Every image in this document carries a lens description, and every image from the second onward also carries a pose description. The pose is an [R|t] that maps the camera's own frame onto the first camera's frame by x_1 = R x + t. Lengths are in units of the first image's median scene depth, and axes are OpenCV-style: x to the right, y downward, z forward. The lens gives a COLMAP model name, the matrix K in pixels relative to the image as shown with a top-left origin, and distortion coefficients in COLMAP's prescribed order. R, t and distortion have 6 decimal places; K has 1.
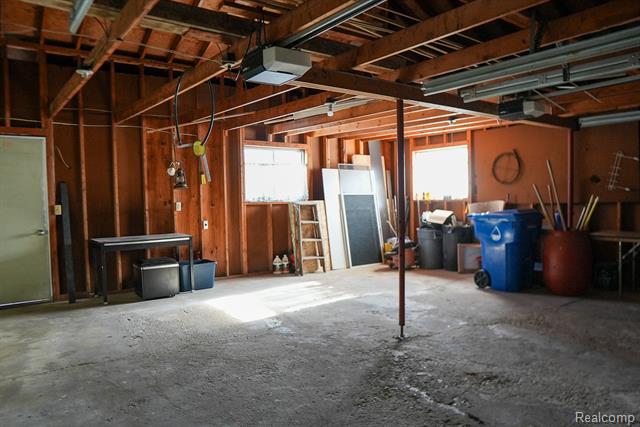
lens RADIAL K [[438.2, 0, 320.0], [0, 438.2, 213.5], [0, 0, 1]] dist [-0.084231, 0.003098]
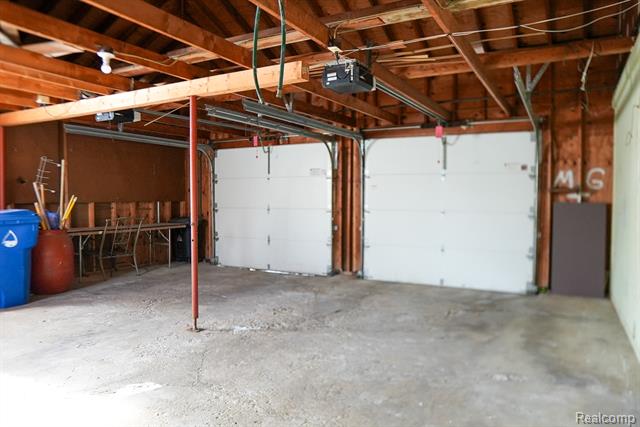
lens RADIAL K [[459.4, 0, 308.9], [0, 459.4, 211.7], [0, 0, 1]] dist [-0.126279, 0.079150]
pose [[-0.370349, -0.009656, 0.928842, -0.857818], [0.038528, 0.998926, 0.025746, -0.009336], [-0.928093, 0.045321, -0.369580, 1.084463]]
